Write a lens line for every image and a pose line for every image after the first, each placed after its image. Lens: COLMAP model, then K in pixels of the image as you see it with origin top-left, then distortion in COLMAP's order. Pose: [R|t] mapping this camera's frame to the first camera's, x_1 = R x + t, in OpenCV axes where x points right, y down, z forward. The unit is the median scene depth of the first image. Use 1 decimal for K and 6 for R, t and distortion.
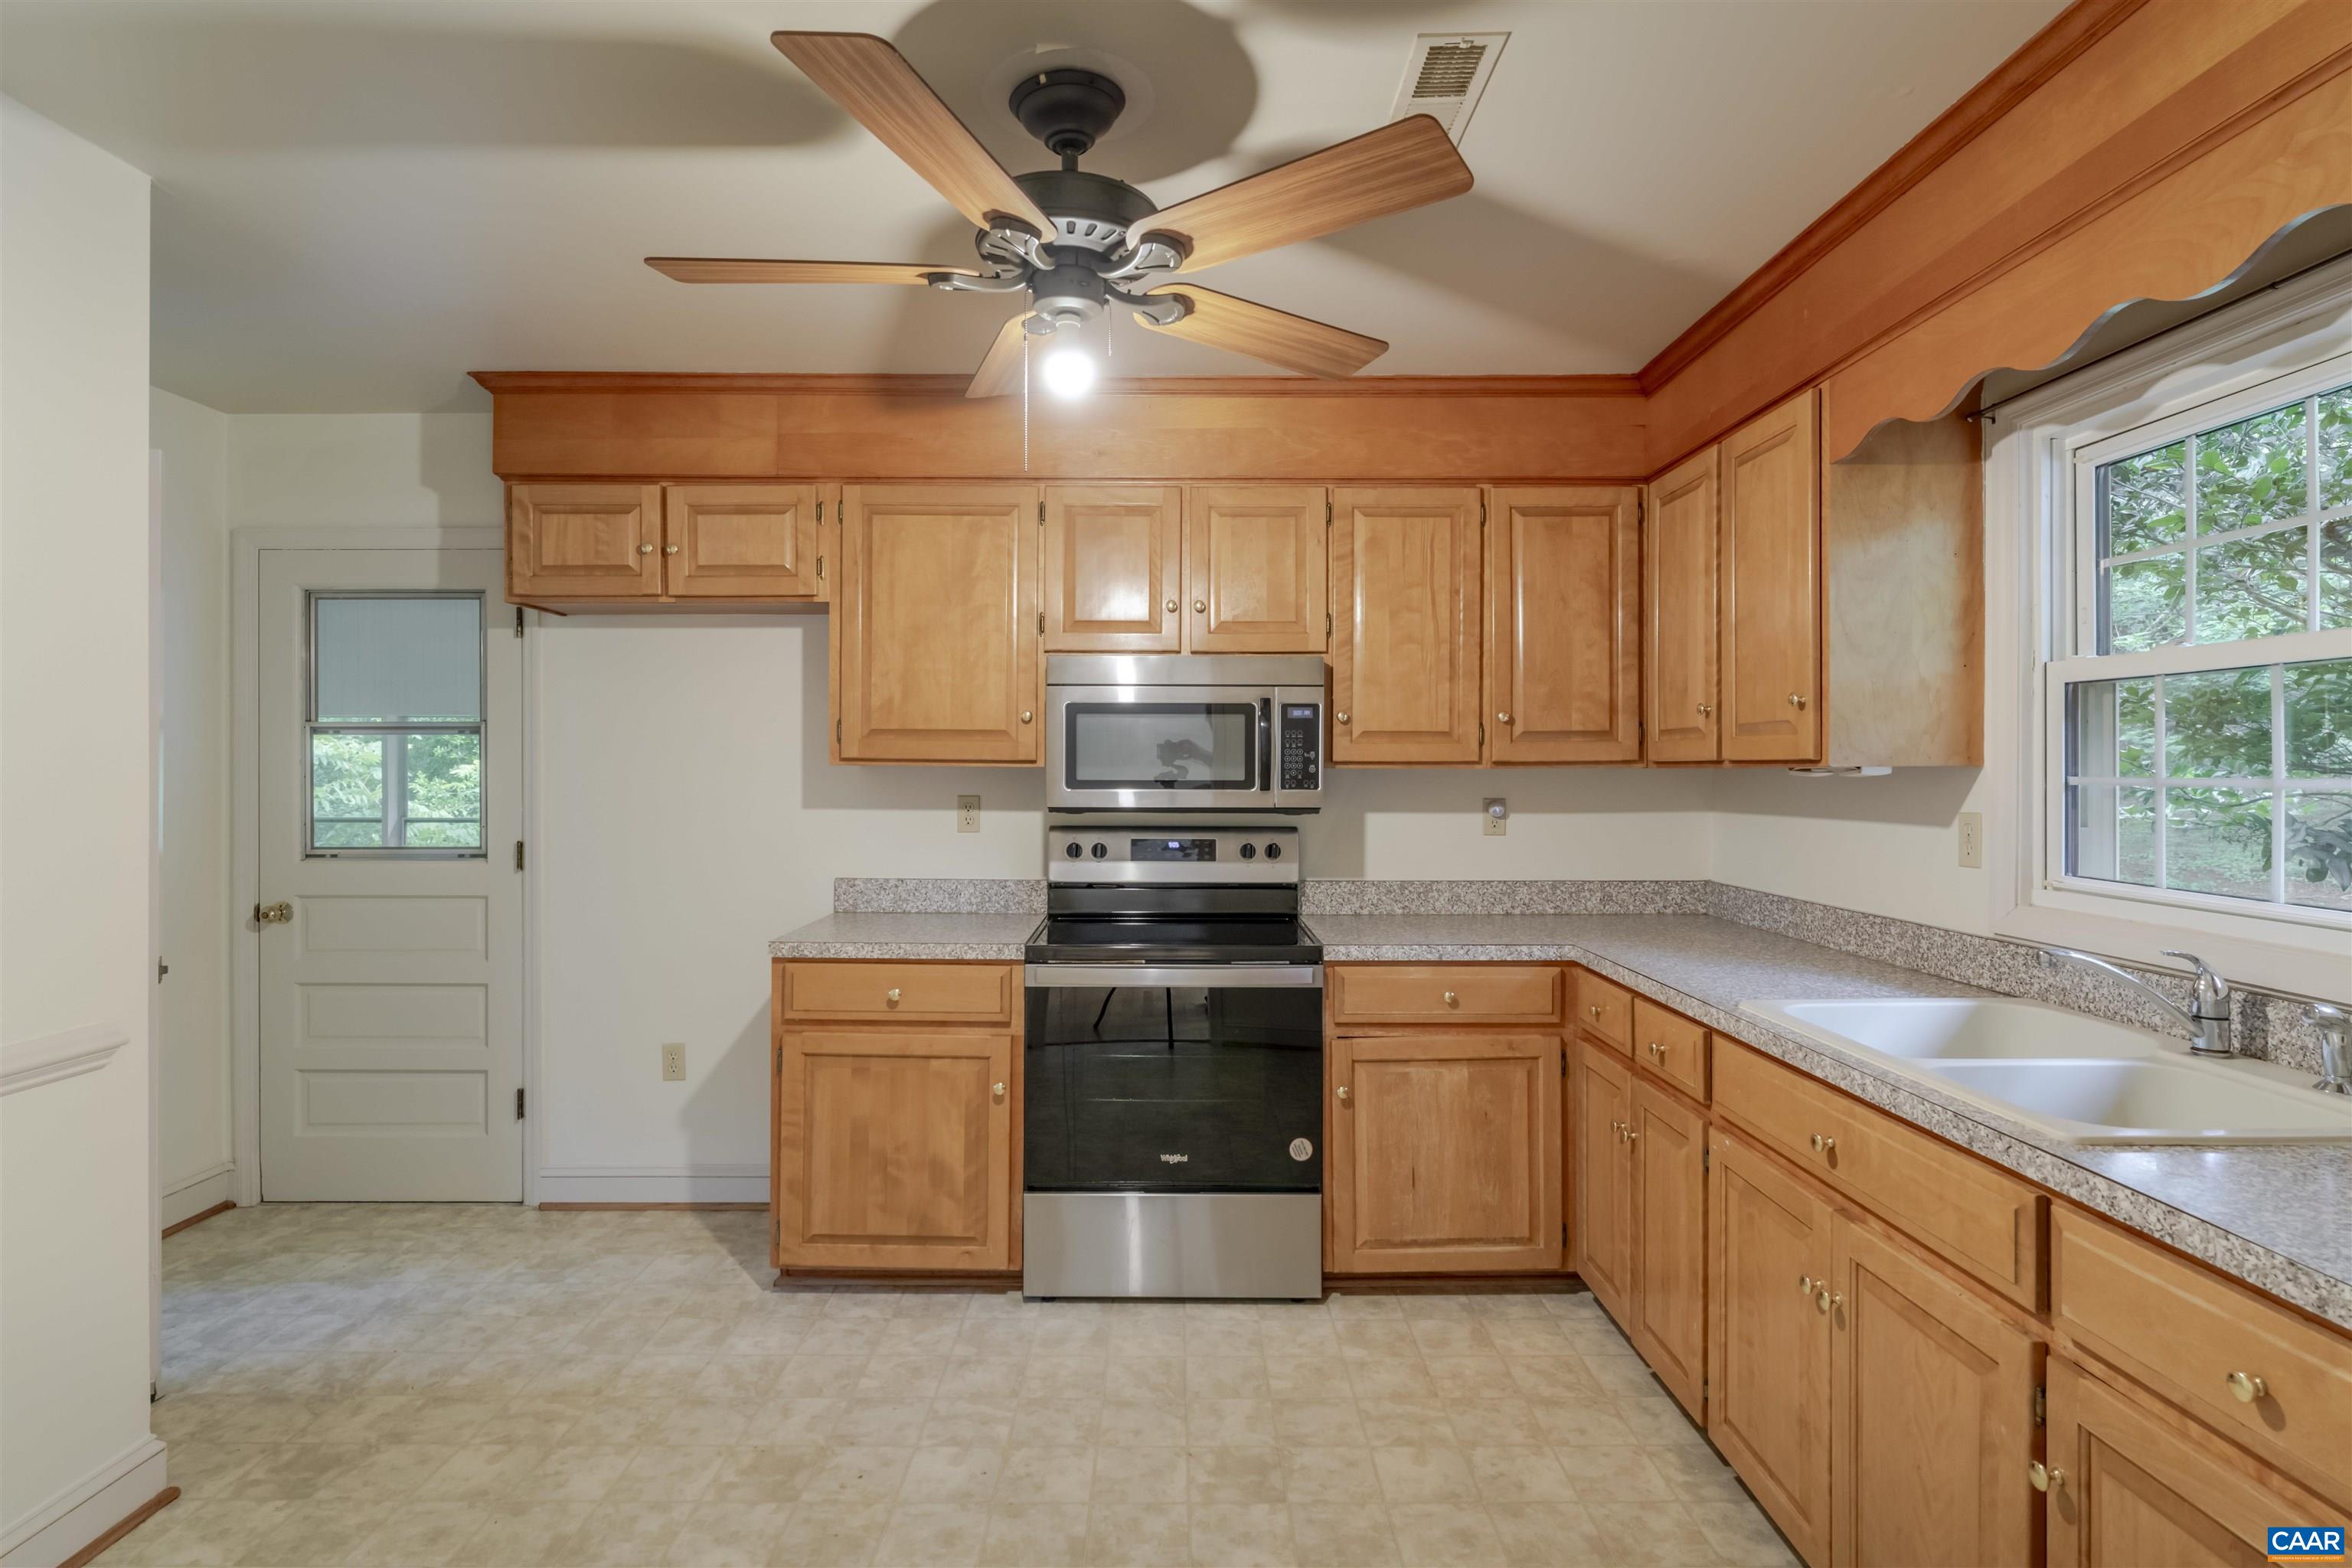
lens RADIAL K [[1199.0, 0, 1165.8], [0, 1199.0, 778.3], [0, 0, 1]] dist [-0.001013, -0.000935]
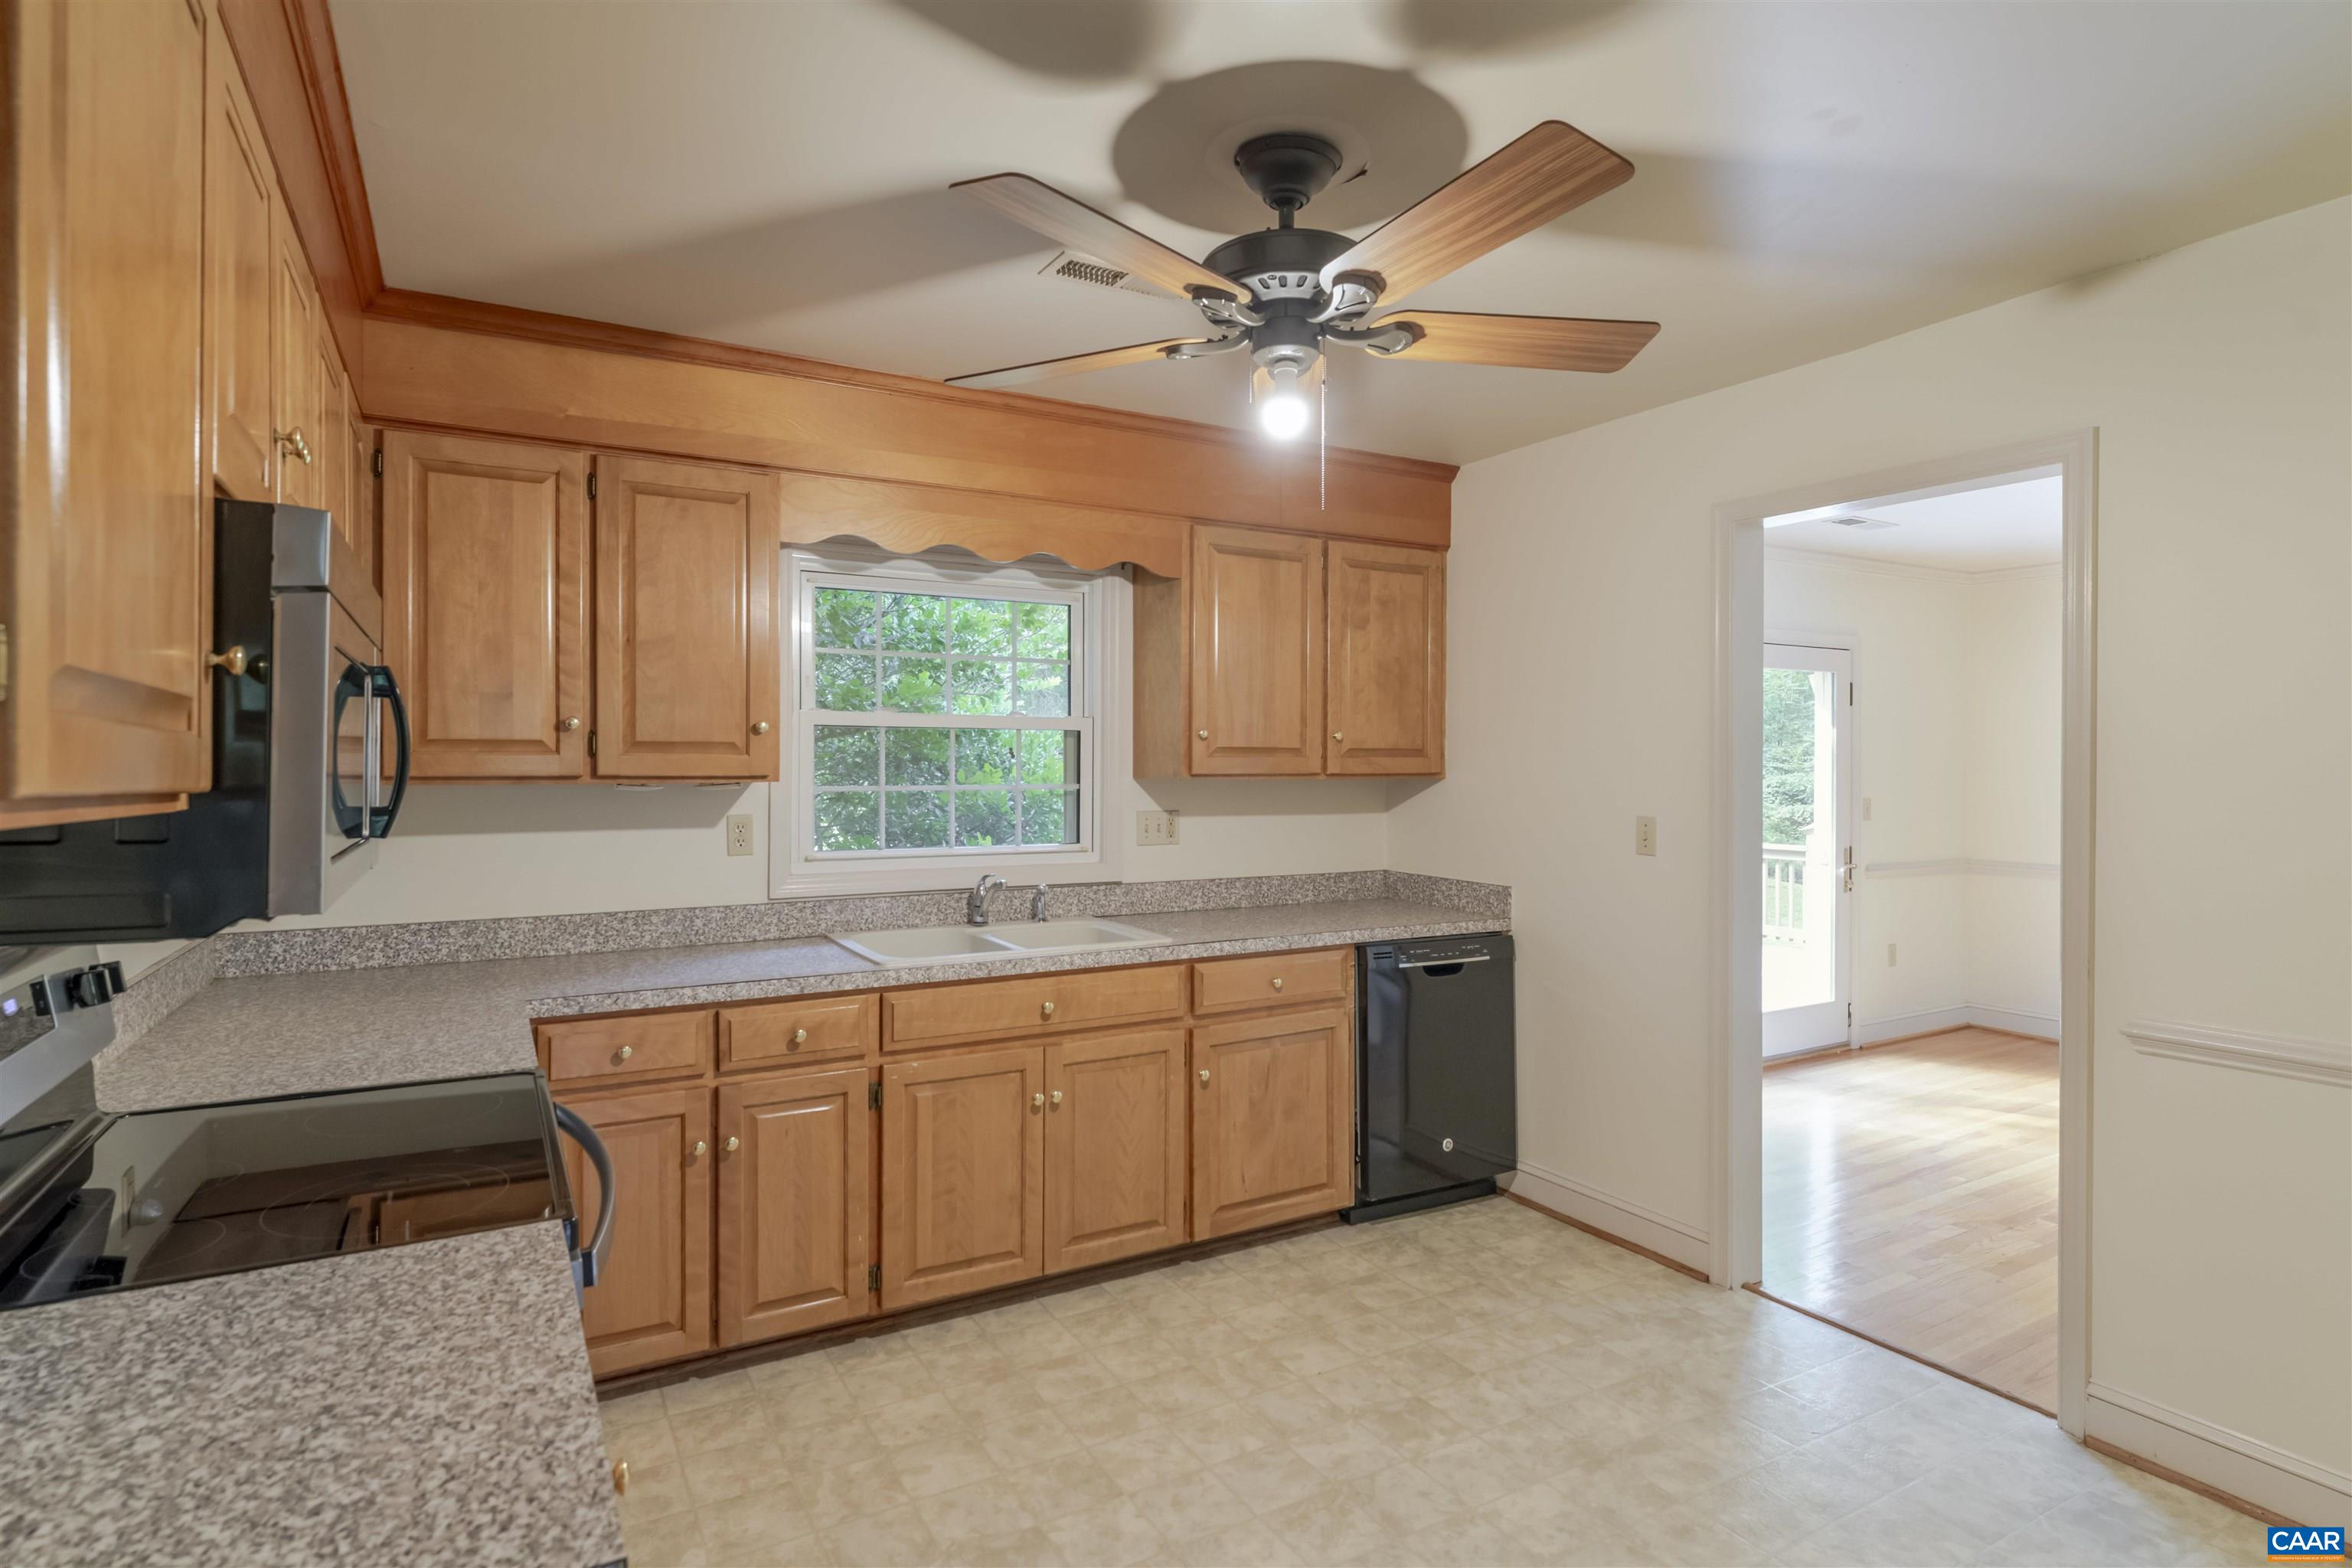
lens RADIAL K [[1199.0, 0, 1174.7], [0, 1199.0, 777.1], [0, 0, 1]] dist [-0.001013, -0.000935]
pose [[-0.507780, -0.008773, 0.861442, -0.598021], [0.005729, 0.999892, 0.013560, -0.023693], [-0.861468, 0.011821, -0.507675, 1.033006]]
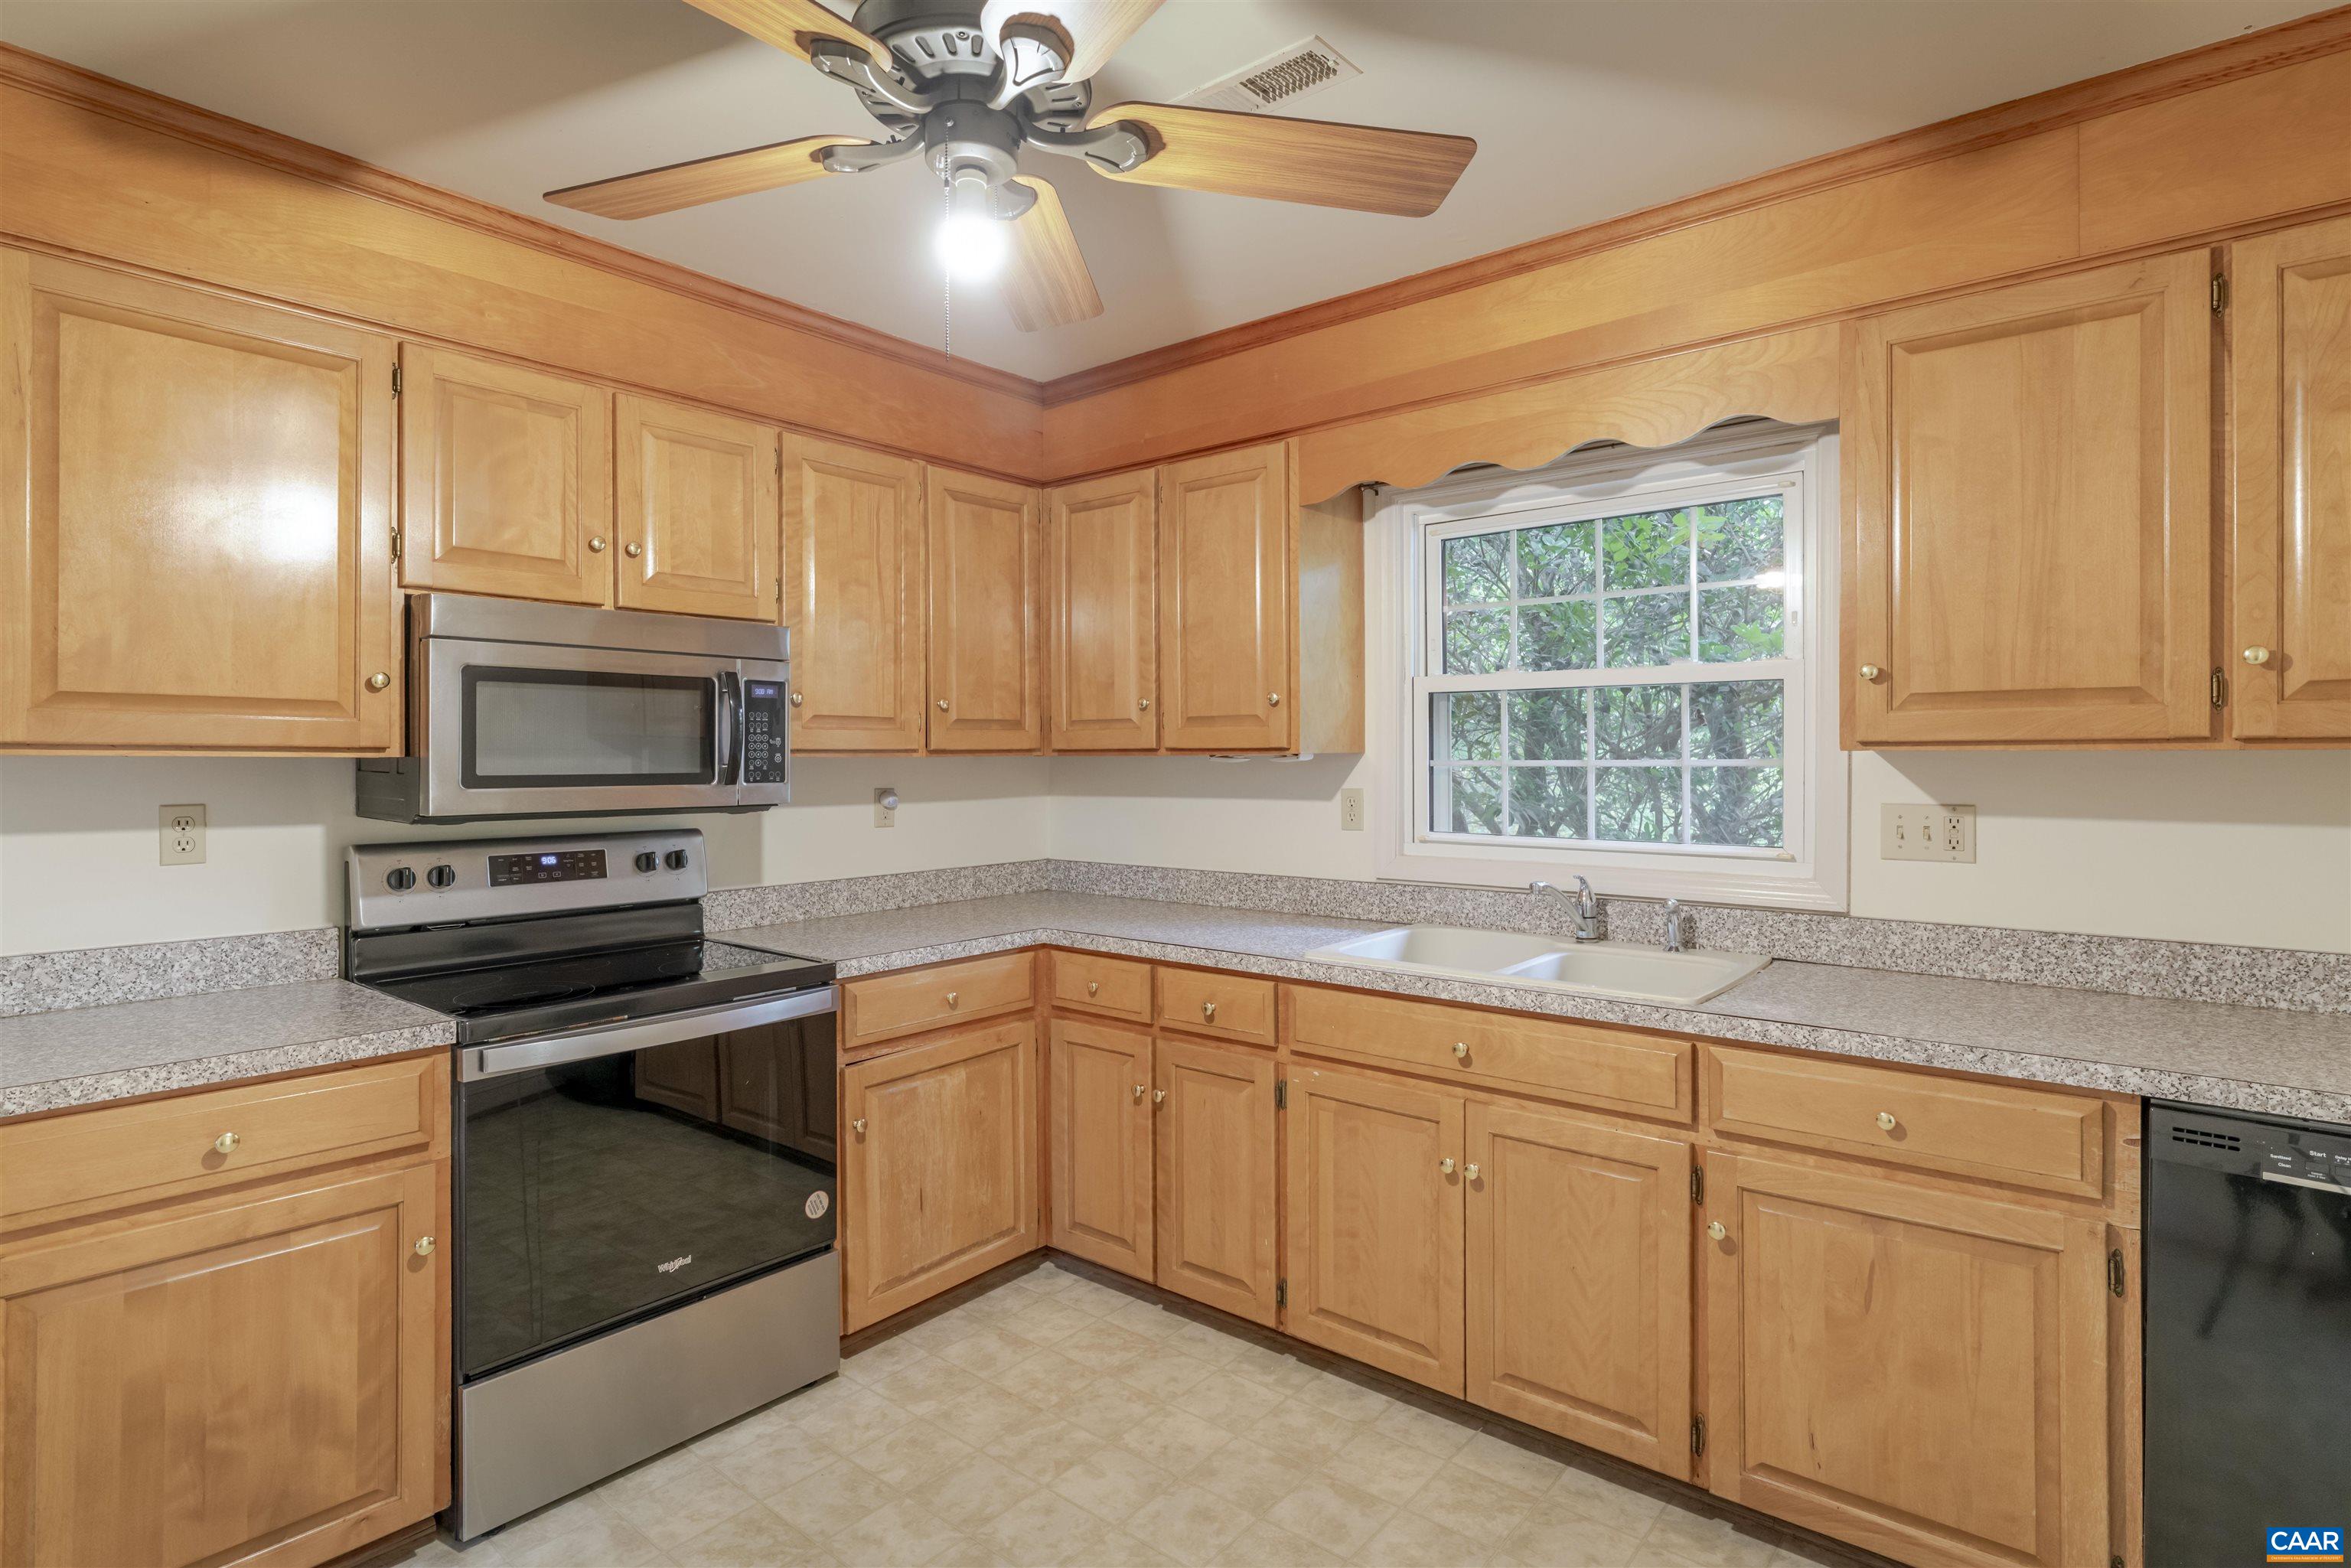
lens RADIAL K [[1198.5, 0, 1172.5], [0, 1198.5, 764.1], [0, 0, 1]] dist [-0.001013, -0.000935]
pose [[0.635355, -0.008734, 0.772171, -0.380978], [0.011309, 0.999934, 0.002005, -0.002339], [-0.772138, 0.007458, 0.635412, 0.261116]]
